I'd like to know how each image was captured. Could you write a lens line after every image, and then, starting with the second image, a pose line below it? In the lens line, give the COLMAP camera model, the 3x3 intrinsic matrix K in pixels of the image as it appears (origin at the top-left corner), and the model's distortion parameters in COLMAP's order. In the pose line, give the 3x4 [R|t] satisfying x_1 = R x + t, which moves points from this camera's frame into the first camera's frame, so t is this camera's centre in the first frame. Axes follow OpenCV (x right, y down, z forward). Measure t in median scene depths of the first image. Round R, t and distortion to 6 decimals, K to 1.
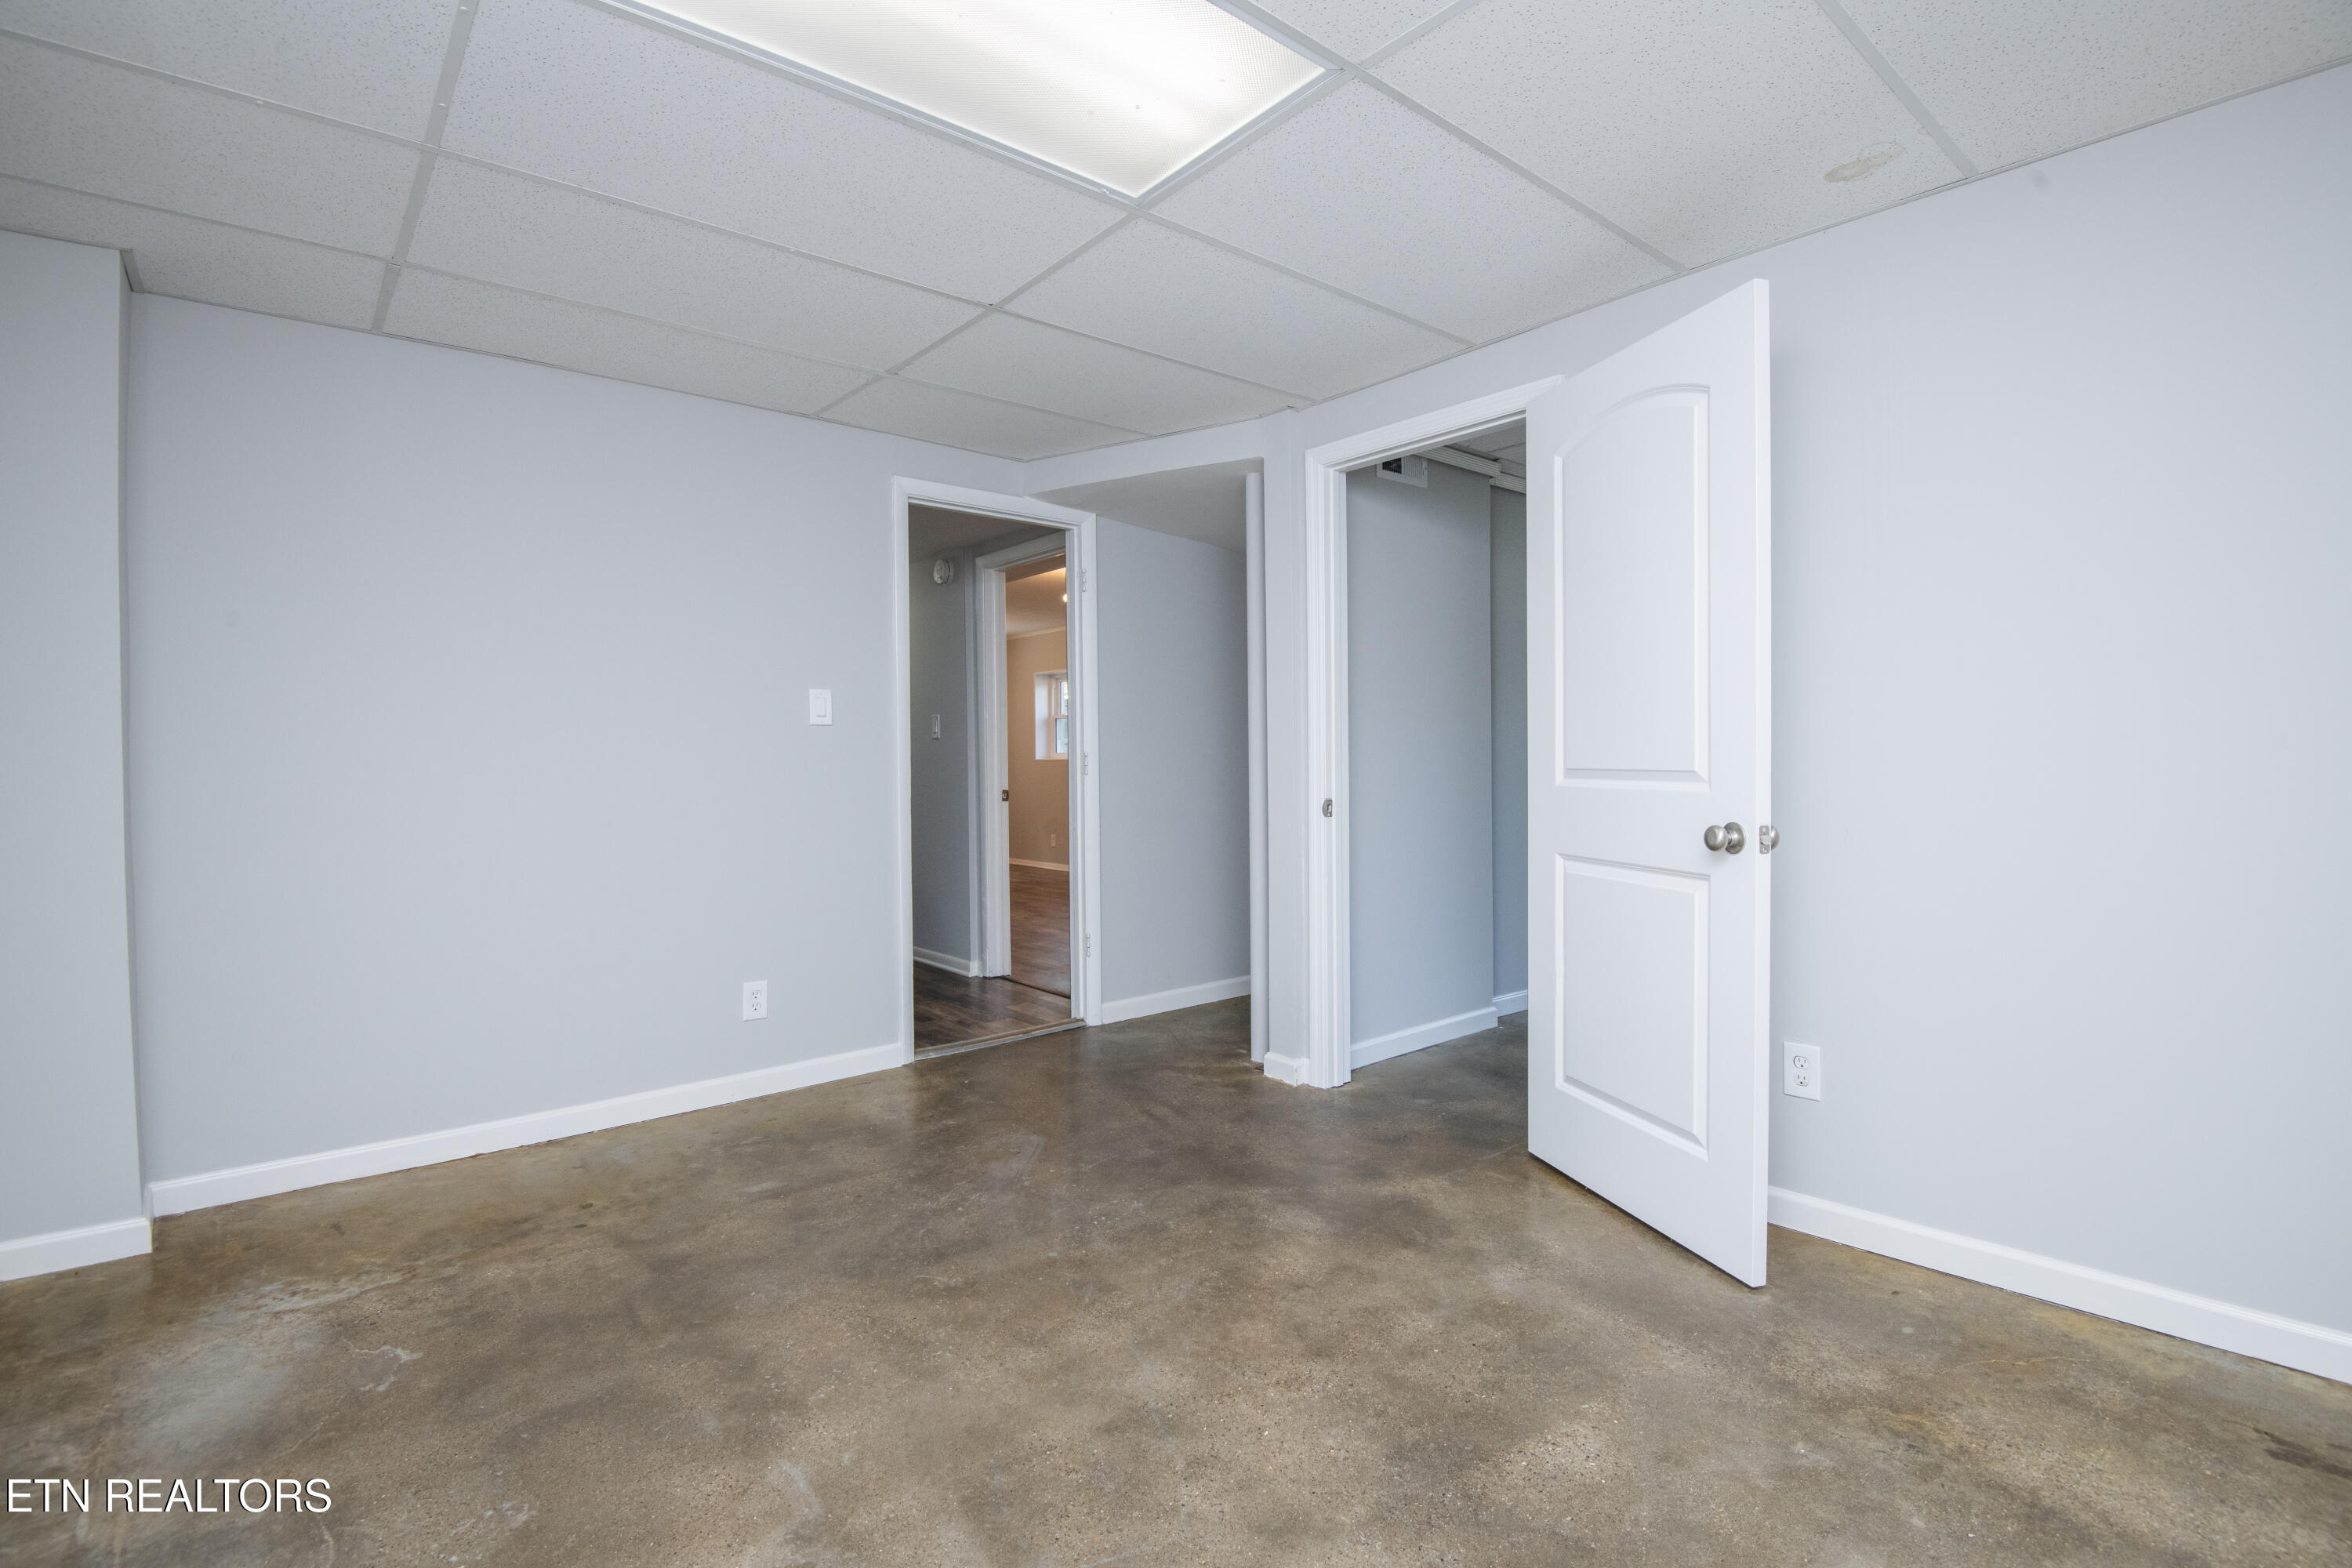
lens RADIAL K [[1085.7, 0, 1190.1], [0, 1085.7, 763.7], [0, 0, 1]] dist [-0.041842, -0.002952]
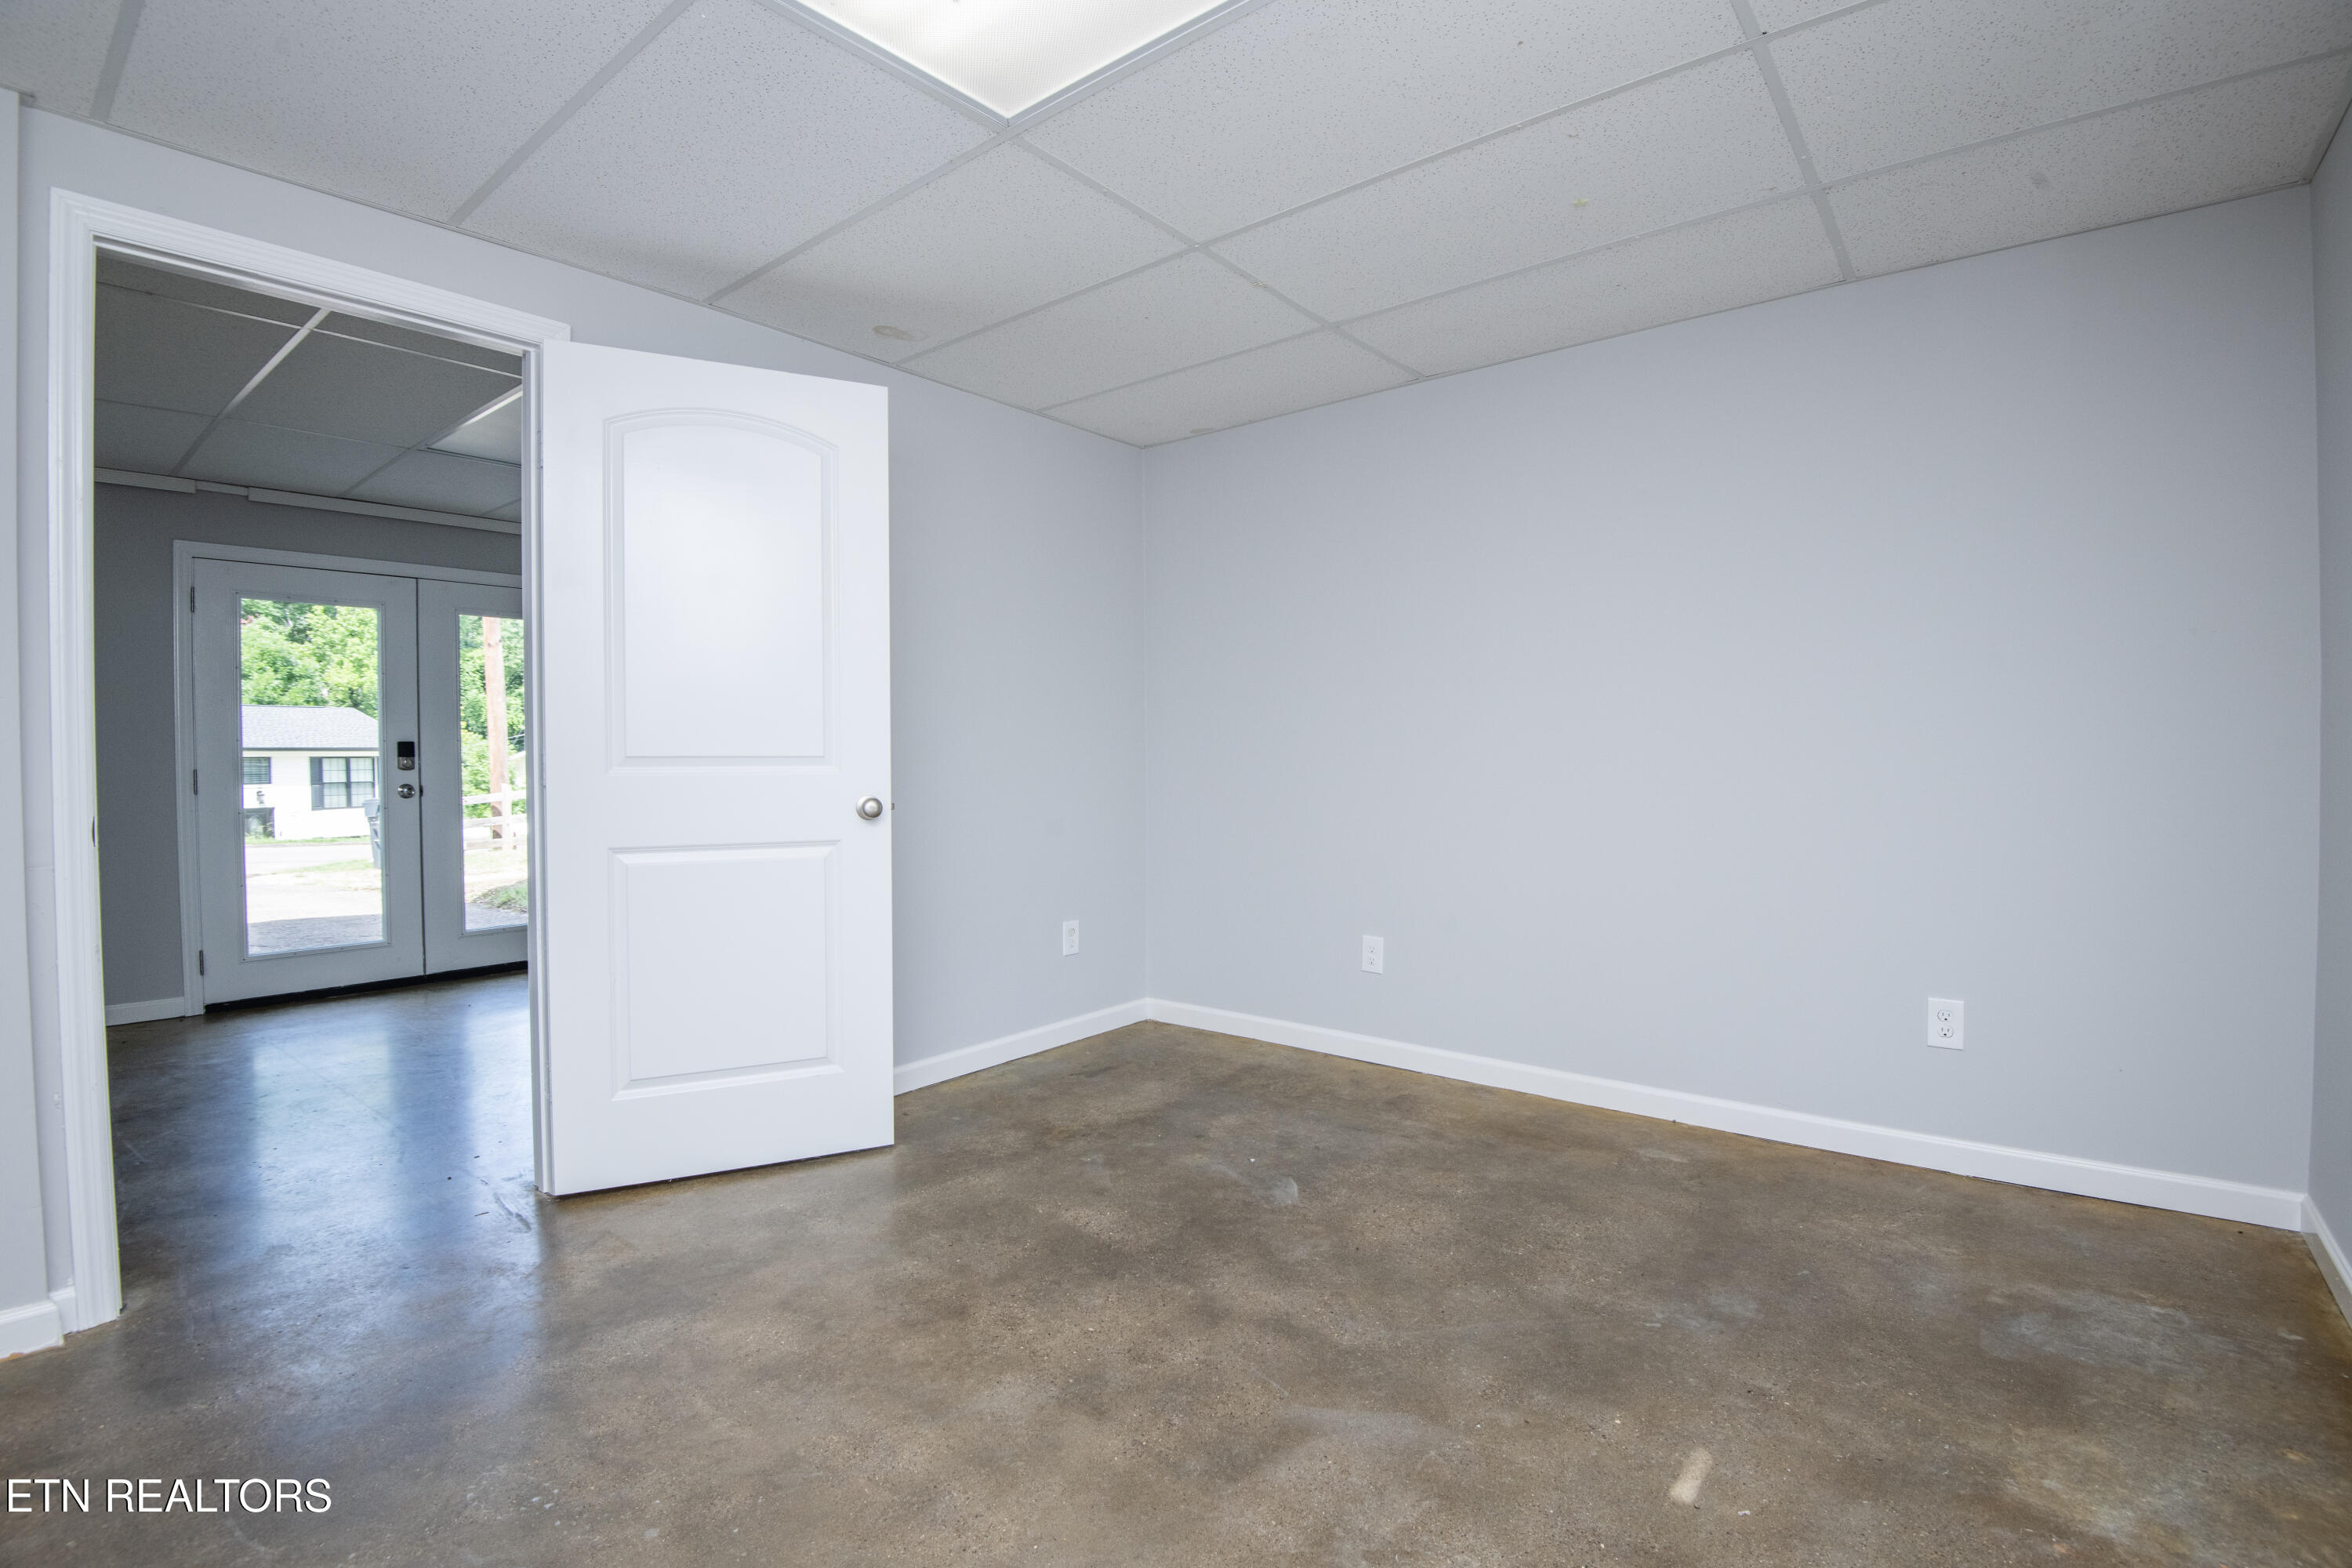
lens RADIAL K [[1085.7, 0, 1173.7], [0, 1085.7, 771.9], [0, 0, 1]] dist [-0.041842, -0.002952]
pose [[-0.188536, -0.008544, 0.982029, -0.986506], [0.013594, 0.999844, 0.011309, 0.017873], [-0.981972, 0.015482, -0.188390, 1.035262]]
